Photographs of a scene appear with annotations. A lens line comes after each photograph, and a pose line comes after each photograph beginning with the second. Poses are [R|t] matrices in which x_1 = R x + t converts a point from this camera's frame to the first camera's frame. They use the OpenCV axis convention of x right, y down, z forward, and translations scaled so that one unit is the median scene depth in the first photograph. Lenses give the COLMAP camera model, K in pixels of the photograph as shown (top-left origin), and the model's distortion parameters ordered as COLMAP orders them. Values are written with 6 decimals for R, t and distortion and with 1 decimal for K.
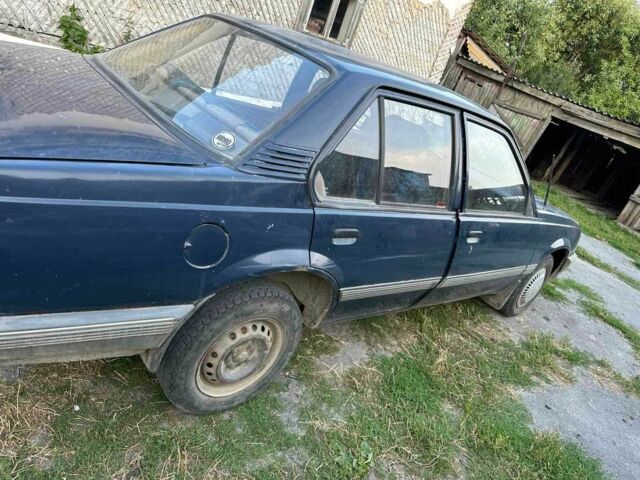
lens RADIAL K [[458.7, 0, 320.0], [0, 458.7, 240.0], [0, 0, 1]] dist [0.004073, -0.004632]
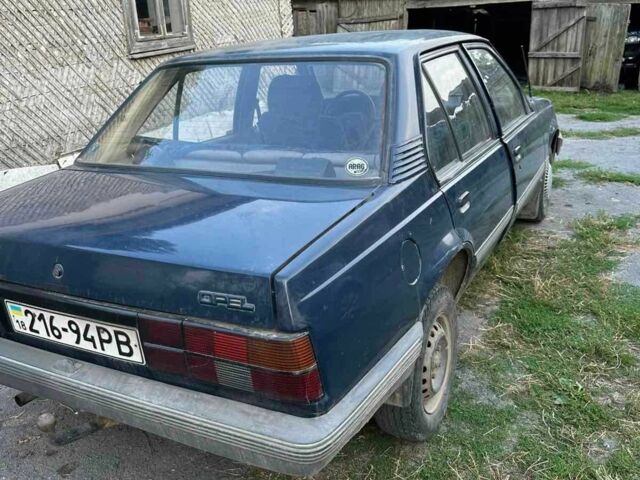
lens RADIAL K [[607.2, 0, 320.0], [0, 607.2, 240.0], [0, 0, 1]] dist [0.012390, -0.002422]
pose [[0.849822, -0.480414, 0.216806, -0.250334], [0.483763, 0.874239, 0.040977, -0.066031], [-0.209226, 0.070060, 0.975354, -0.101759]]
